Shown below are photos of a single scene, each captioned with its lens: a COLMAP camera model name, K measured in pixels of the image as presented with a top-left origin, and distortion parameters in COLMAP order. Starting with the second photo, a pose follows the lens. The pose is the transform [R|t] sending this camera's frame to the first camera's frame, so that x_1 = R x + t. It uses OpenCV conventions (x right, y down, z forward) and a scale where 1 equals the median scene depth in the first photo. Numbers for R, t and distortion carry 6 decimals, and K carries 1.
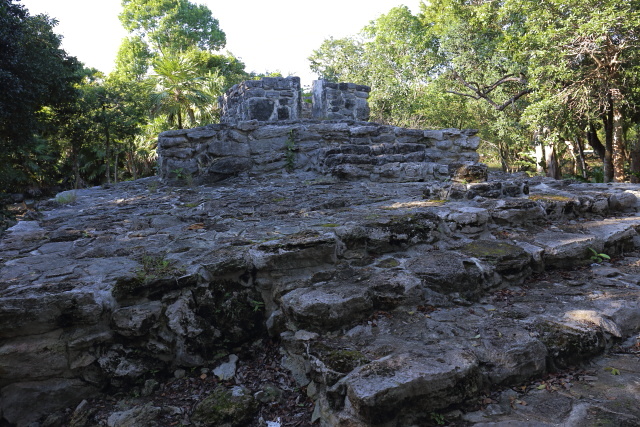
lens RADIAL K [[429.0, 0, 320.0], [0, 429.0, 213.5], [0, 0, 1]] dist [-0.063271, 0.006022]
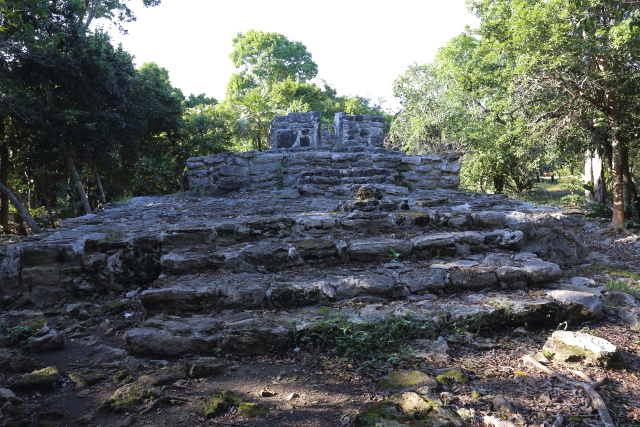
lens RADIAL K [[429.0, 0, 320.0], [0, 429.0, 213.5], [0, 0, 1]] dist [-0.063271, 0.006022]
pose [[0.956965, 0.043694, -0.286895, 0.423922], [-0.054705, 0.998037, -0.030475, 0.011699], [0.285000, 0.044858, 0.957477, -0.217247]]
